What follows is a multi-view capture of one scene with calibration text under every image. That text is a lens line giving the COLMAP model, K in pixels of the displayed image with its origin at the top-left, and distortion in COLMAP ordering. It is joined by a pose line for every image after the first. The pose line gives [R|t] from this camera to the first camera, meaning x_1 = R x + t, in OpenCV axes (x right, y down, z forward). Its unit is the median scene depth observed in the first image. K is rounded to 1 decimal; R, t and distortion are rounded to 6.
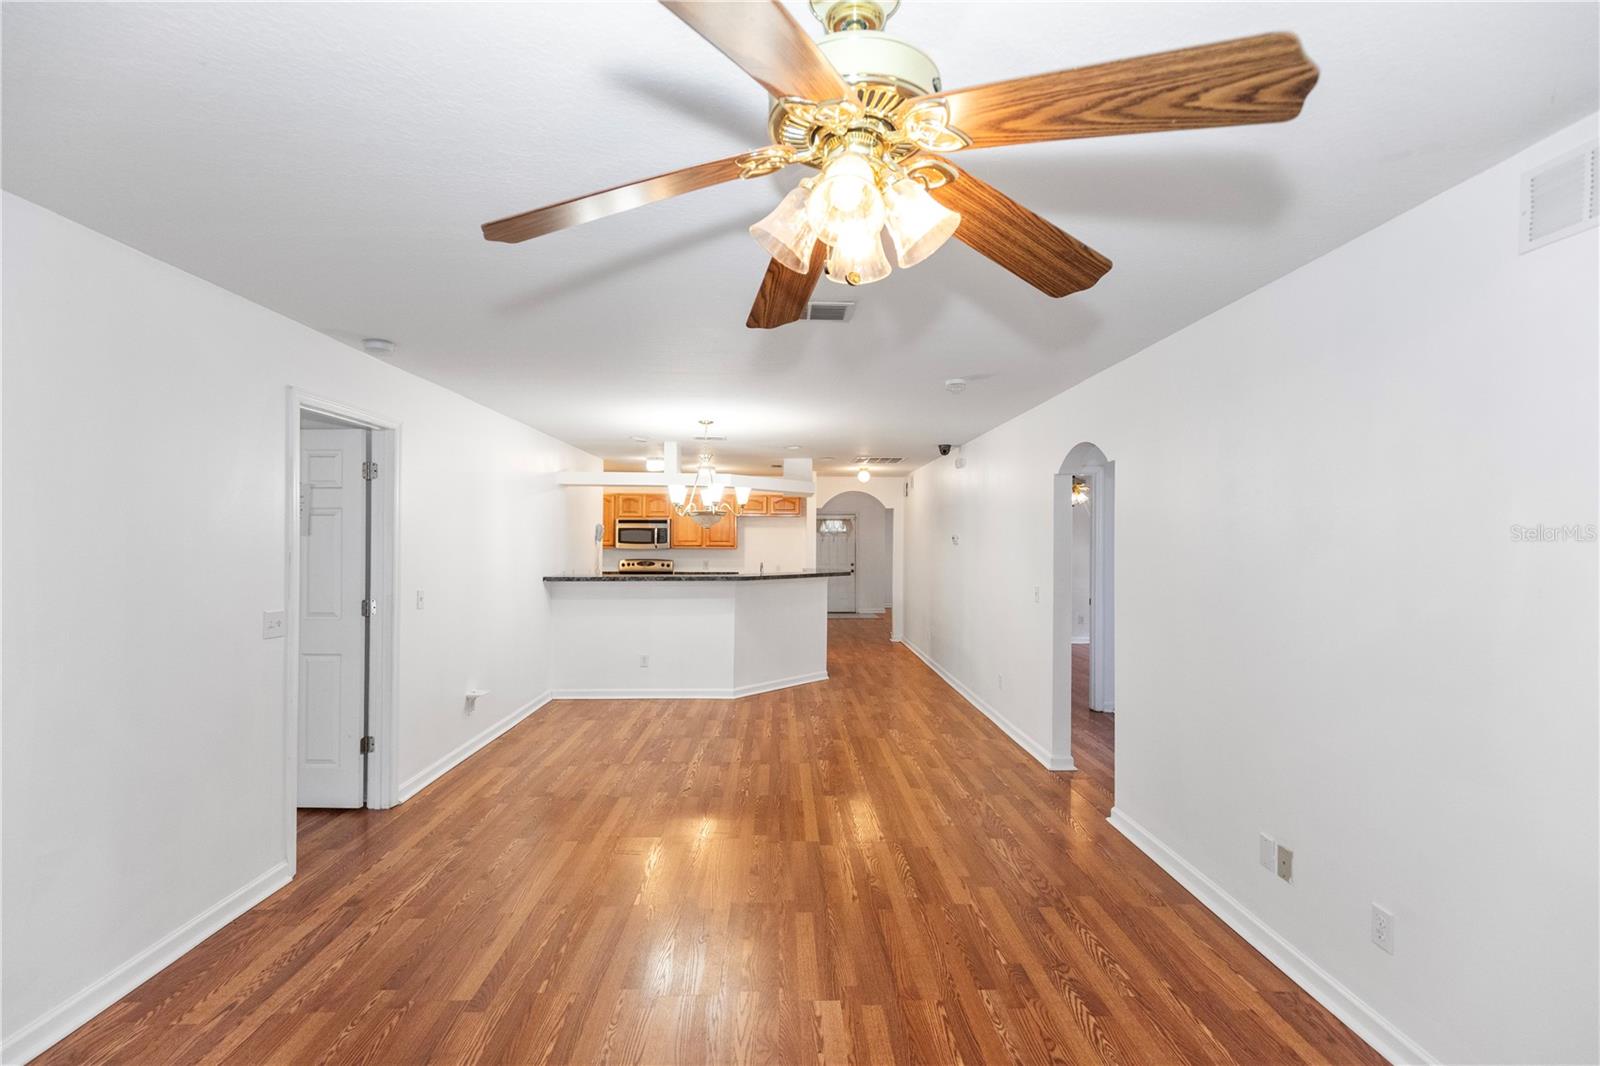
lens RADIAL K [[725.1, 0, 792.5], [0, 725.1, 550.5], [0, 0, 1]] dist [0.009829, -0.000989]
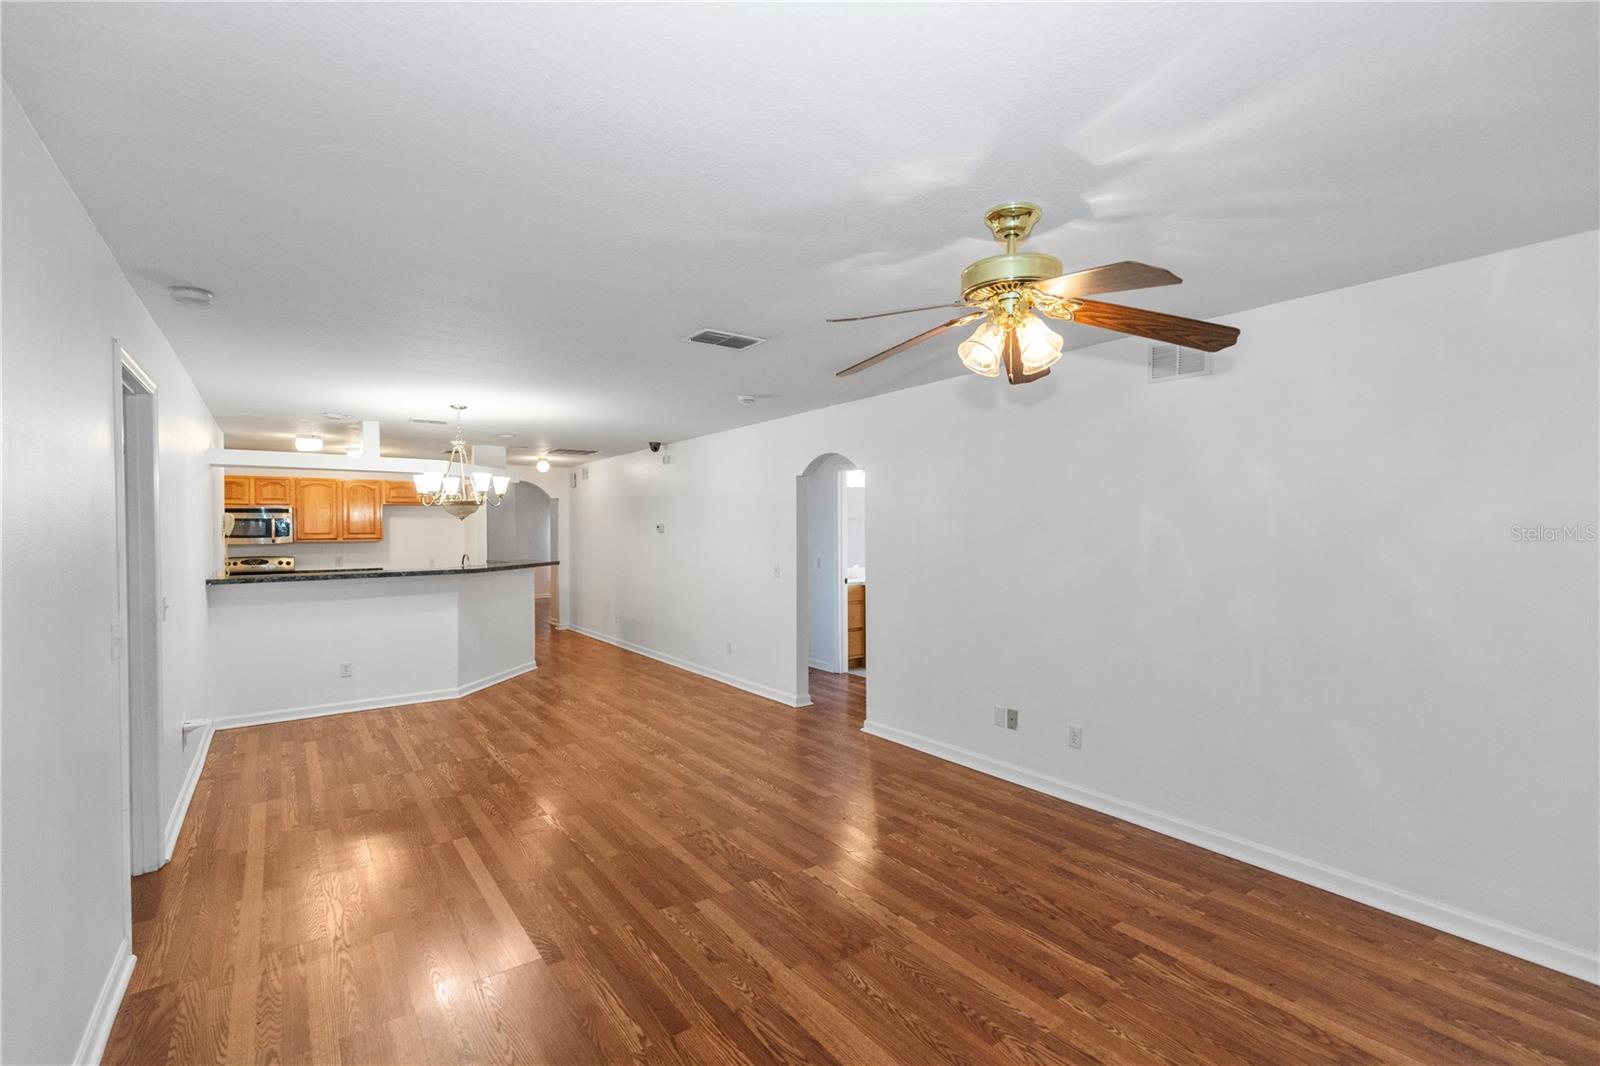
lens RADIAL K [[725.1, 0, 792.5], [0, 725.1, 550.5], [0, 0, 1]] dist [0.009829, -0.000989]
pose [[0.826308, -0.027329, 0.562556, -0.297838], [0.019391, 0.999610, 0.020078, 0.000809], [-0.562885, -0.005682, 0.826516, -0.038226]]
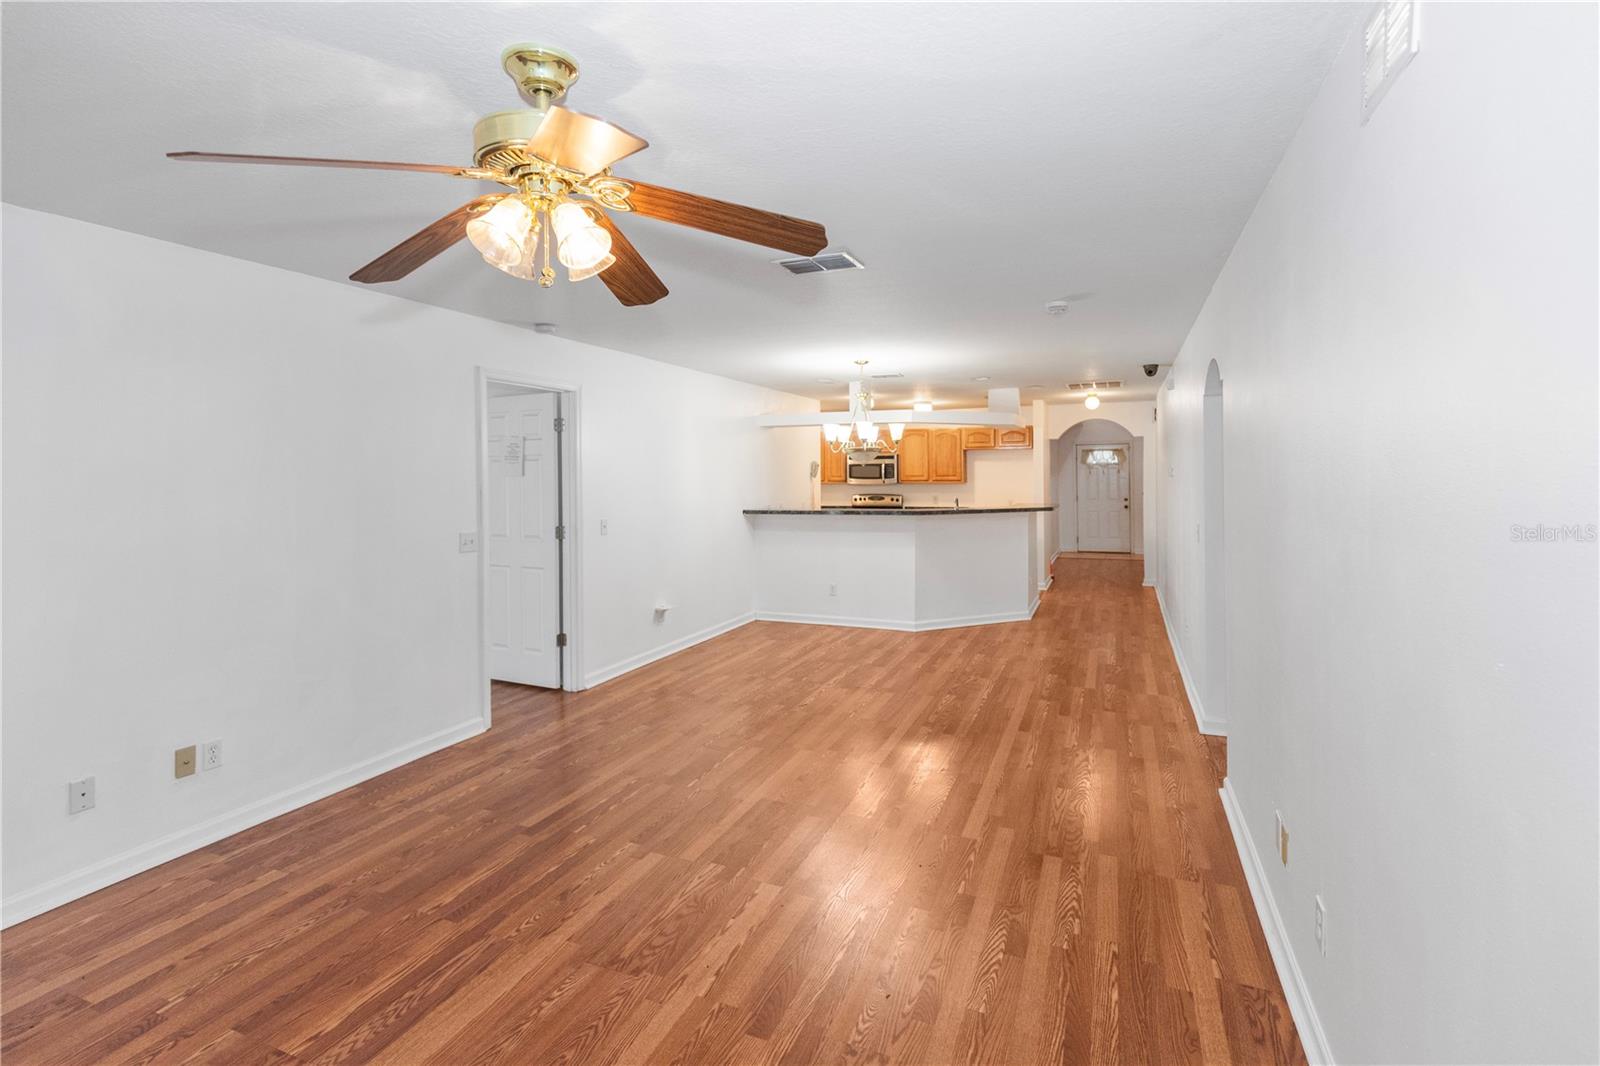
lens RADIAL K [[742.8, 0, 801.0], [0, 742.8, 497.4], [0, 0, 1]] dist [0.008128, -0.001071]
pose [[0.914819, 0.000031, -0.403864, 0.228925], [0.006789, 0.999858, 0.015455, -0.000215], [0.403807, -0.016881, 0.914688, -0.012283]]
